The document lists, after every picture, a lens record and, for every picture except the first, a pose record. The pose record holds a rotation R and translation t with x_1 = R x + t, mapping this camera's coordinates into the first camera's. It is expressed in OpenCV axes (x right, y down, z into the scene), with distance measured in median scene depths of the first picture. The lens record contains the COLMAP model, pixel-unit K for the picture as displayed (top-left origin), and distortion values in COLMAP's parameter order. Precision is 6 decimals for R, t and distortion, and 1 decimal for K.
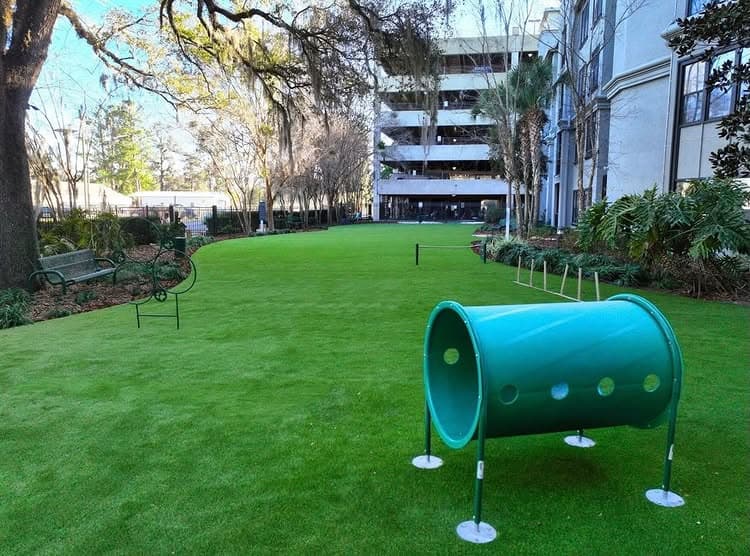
lens RADIAL K [[579.5, 0, 365.8], [0, 579.5, 278.5], [0, 0, 1]] dist [-0.000718, -0.000590]
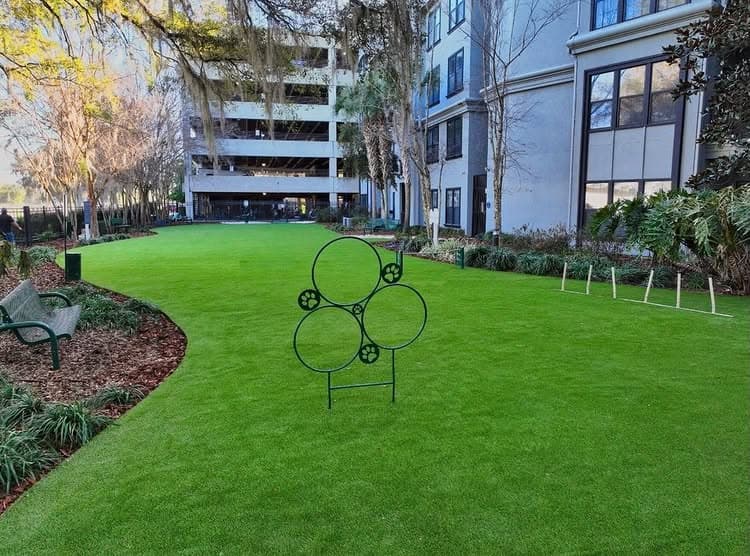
lens RADIAL K [[579.5, 0, 365.8], [0, 579.5, 278.5], [0, 0, 1]] dist [-0.000718, -0.000590]
pose [[0.914369, -0.052932, 0.401406, -0.128014], [0.050995, 0.998578, 0.015516, -0.013703], [-0.401657, 0.006283, 0.915769, 0.085909]]
